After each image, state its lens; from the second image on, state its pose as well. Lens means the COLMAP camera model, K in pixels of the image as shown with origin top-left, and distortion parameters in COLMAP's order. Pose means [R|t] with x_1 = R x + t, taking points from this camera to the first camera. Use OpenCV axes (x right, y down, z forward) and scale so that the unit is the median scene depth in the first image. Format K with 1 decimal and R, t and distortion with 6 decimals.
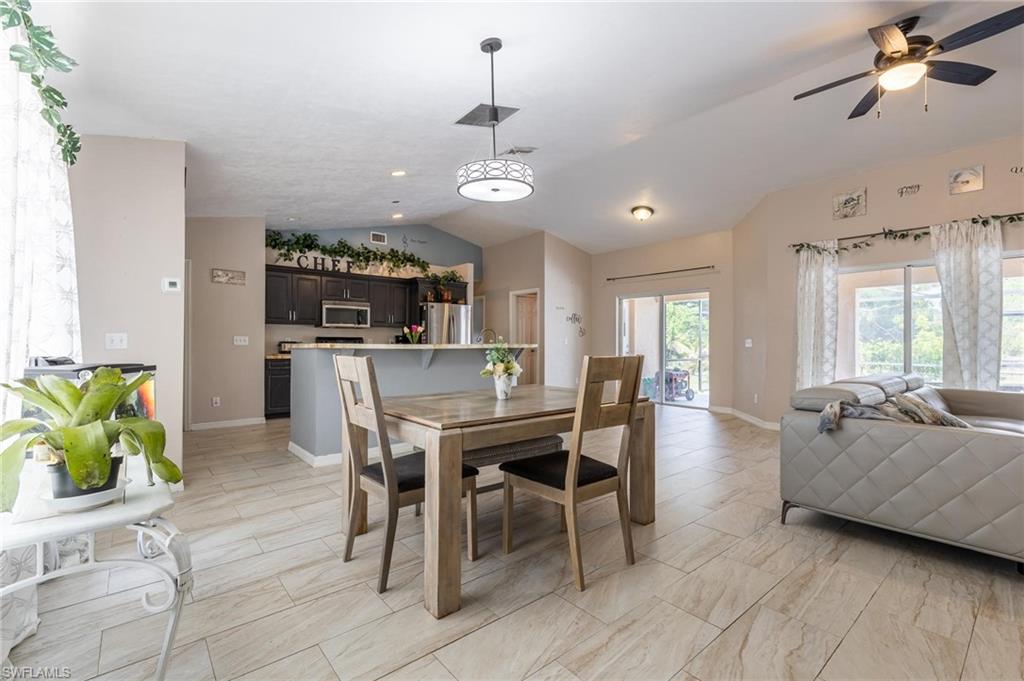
lens RADIAL K [[447.1, 0, 510.9], [0, 447.1, 341.5], [0, 0, 1]] dist [0.000813, -0.000155]
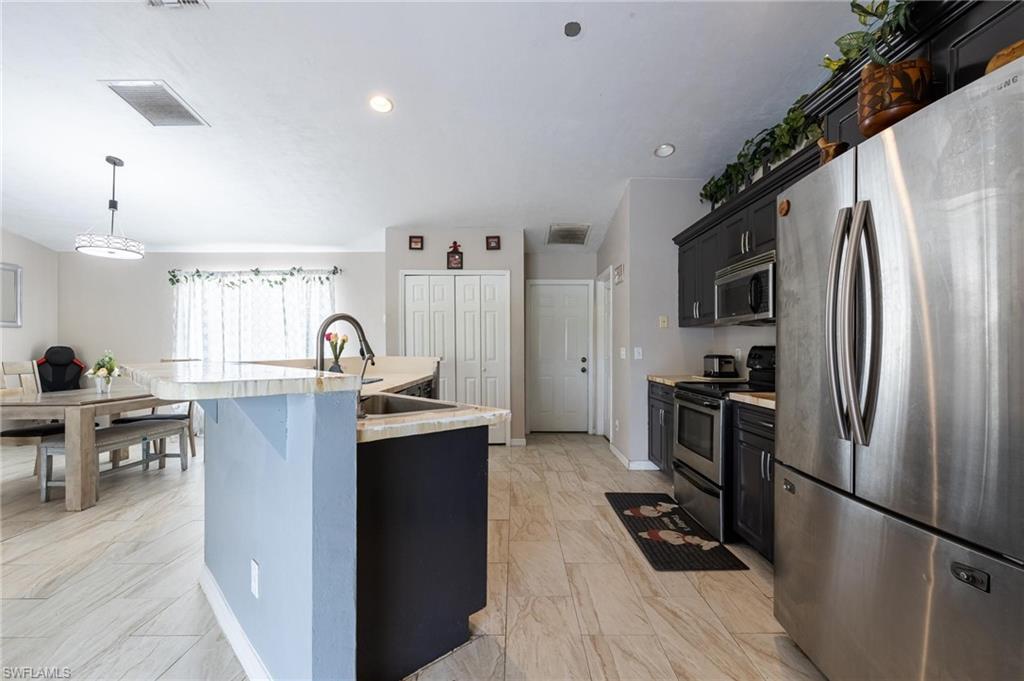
lens RADIAL K [[447.1, 0, 520.9], [0, 447.1, 344.8], [0, 0, 1]] dist [0.000813, -0.000155]
pose [[-0.632864, -0.010571, -0.774191, 0.090244], [-0.002367, 0.999929, -0.011719, -0.006432], [0.774259, -0.005584, -0.632844, 1.091259]]
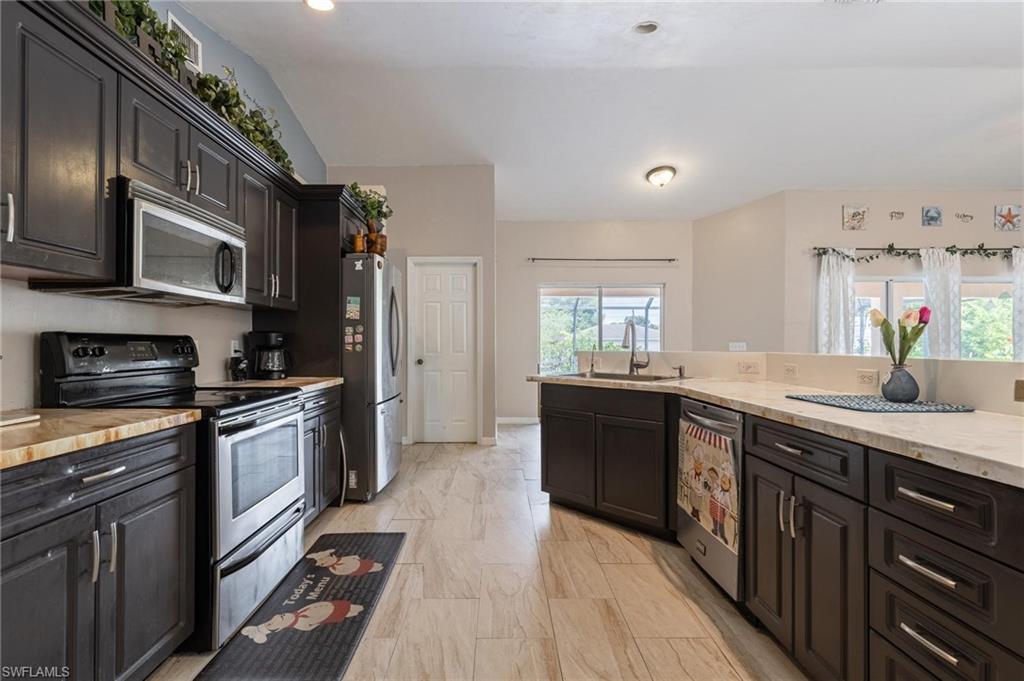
lens RADIAL K [[472.7, 0, 504.7], [0, 472.7, 339.8], [0, 0, 1]] dist [0.005766, -0.000604]
pose [[0.634342, 0.002832, 0.773047, -0.467748], [0.001588, 0.999986, -0.004966, -0.005967], [-0.773051, 0.004377, 0.634329, 0.655024]]
